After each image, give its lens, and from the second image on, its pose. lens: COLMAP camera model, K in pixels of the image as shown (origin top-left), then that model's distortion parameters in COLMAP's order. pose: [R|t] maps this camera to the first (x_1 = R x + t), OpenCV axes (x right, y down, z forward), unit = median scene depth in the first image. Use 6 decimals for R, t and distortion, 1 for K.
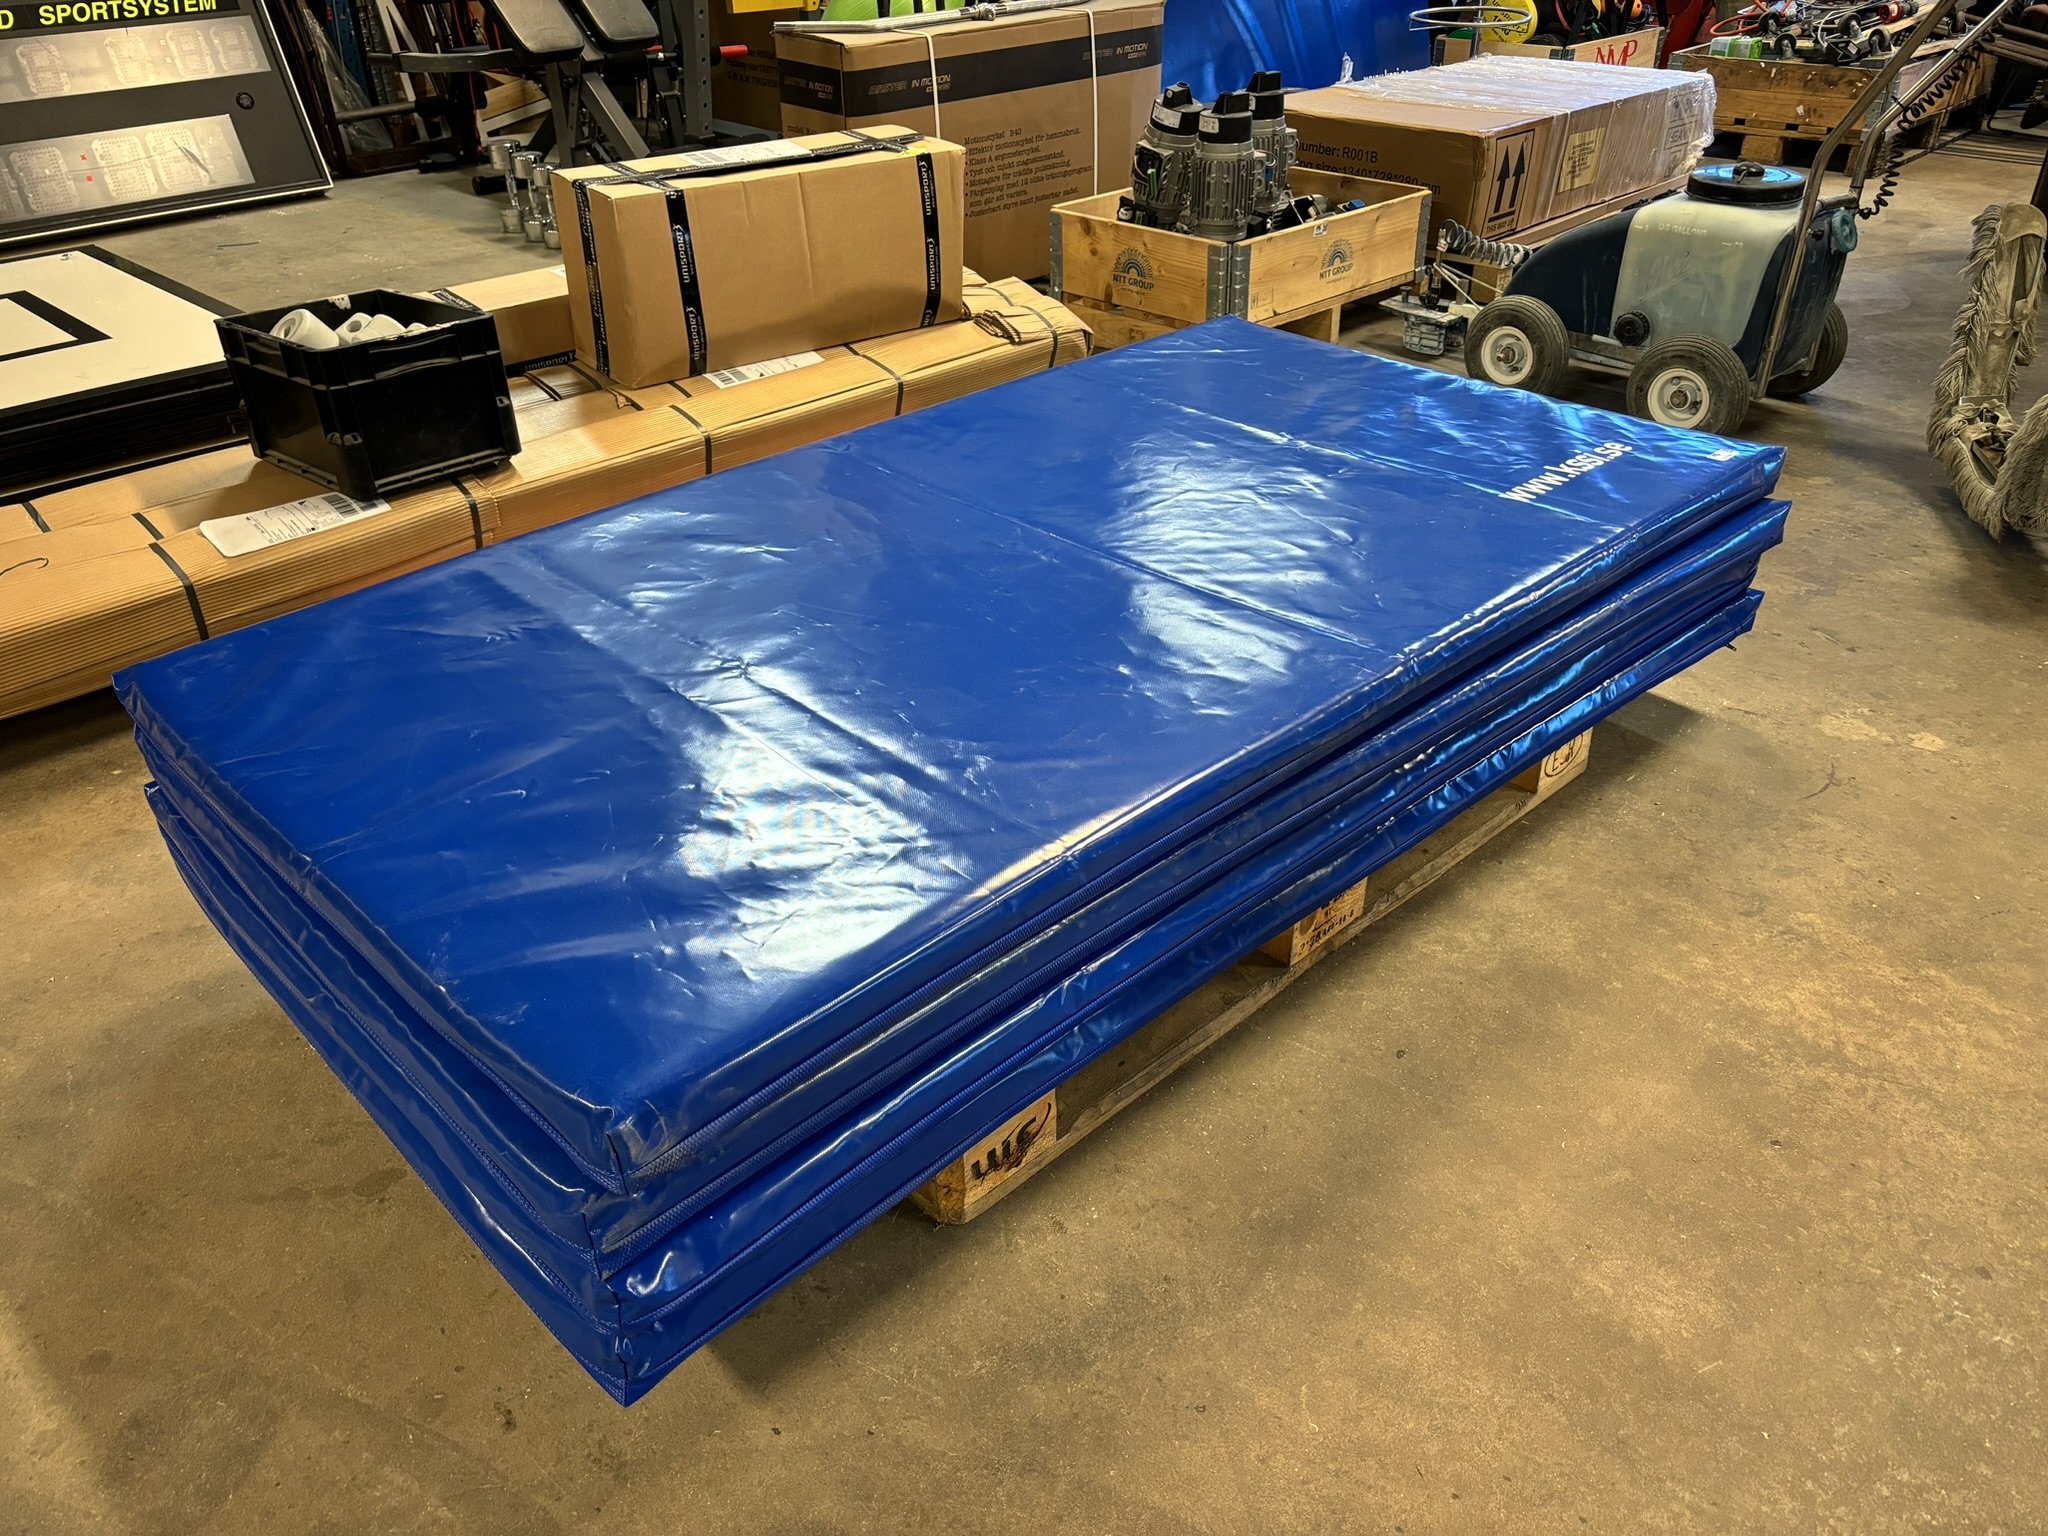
lens RADIAL K [[1558.8, 0, 1035.1], [0, 1558.8, 768.3], [0, 0, 1]] dist [0.042437, -0.050215]
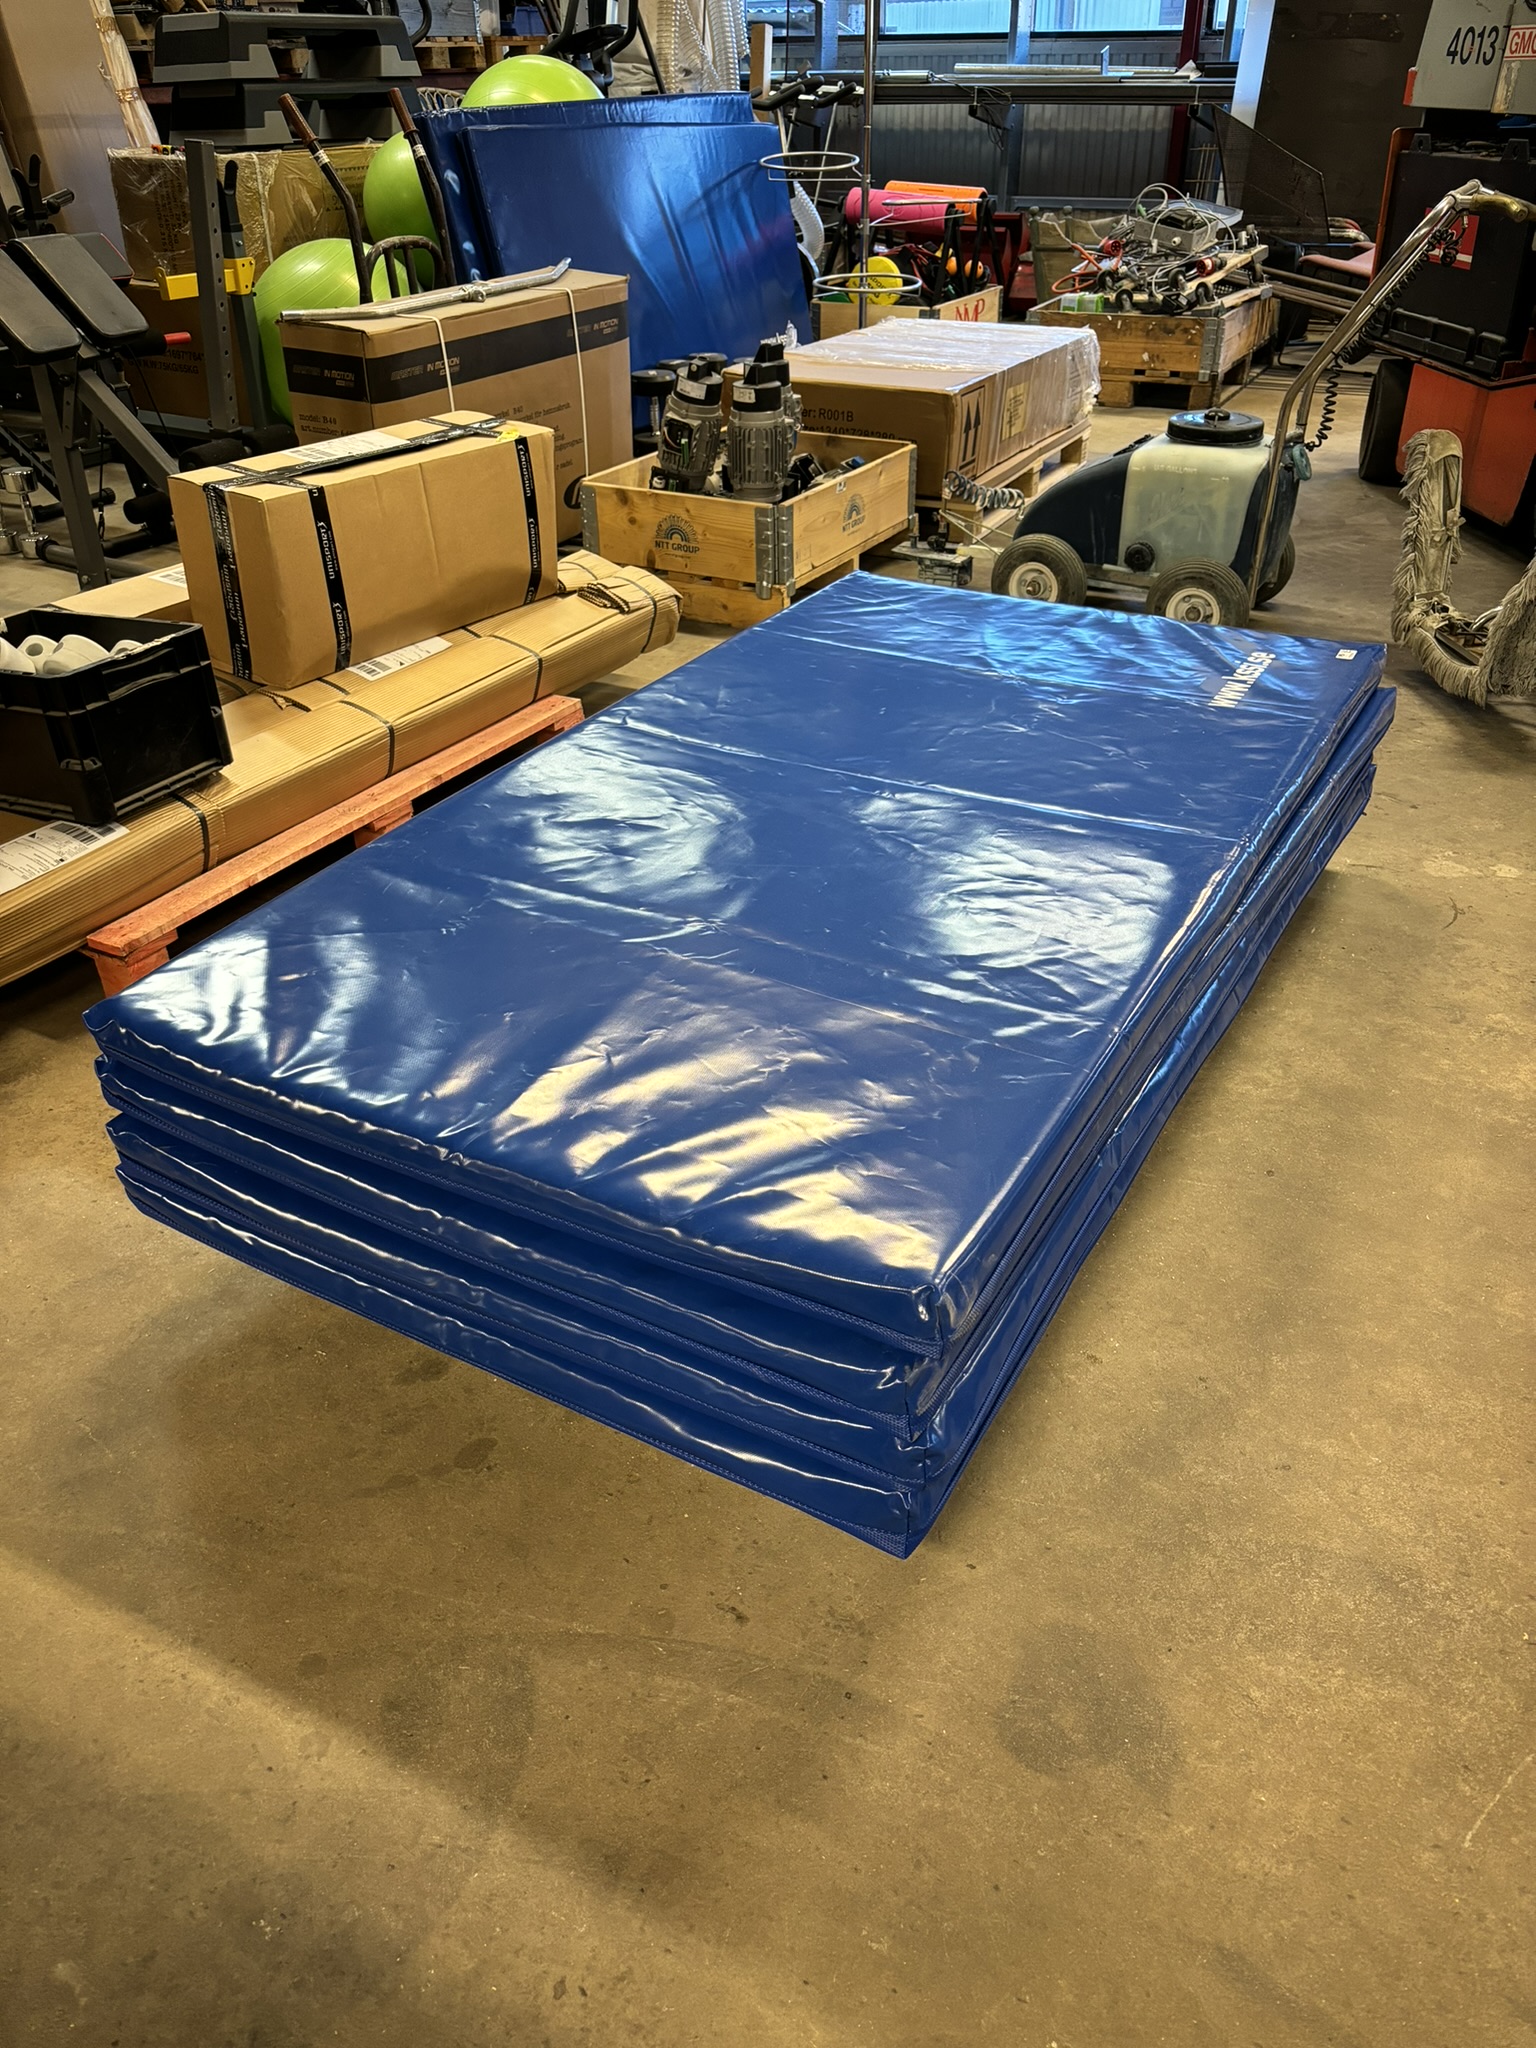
lens RADIAL K [[1558.8, 0, 758.8], [0, 1558.8, 1028.8], [0, 0, 1]] dist [0.042437, -0.050215]
pose [[0.956262, -0.148146, 0.252224, -0.238958], [0.147649, 0.988817, 0.021005, -0.005162], [-0.252515, 0.017154, 0.967441, -0.032548]]
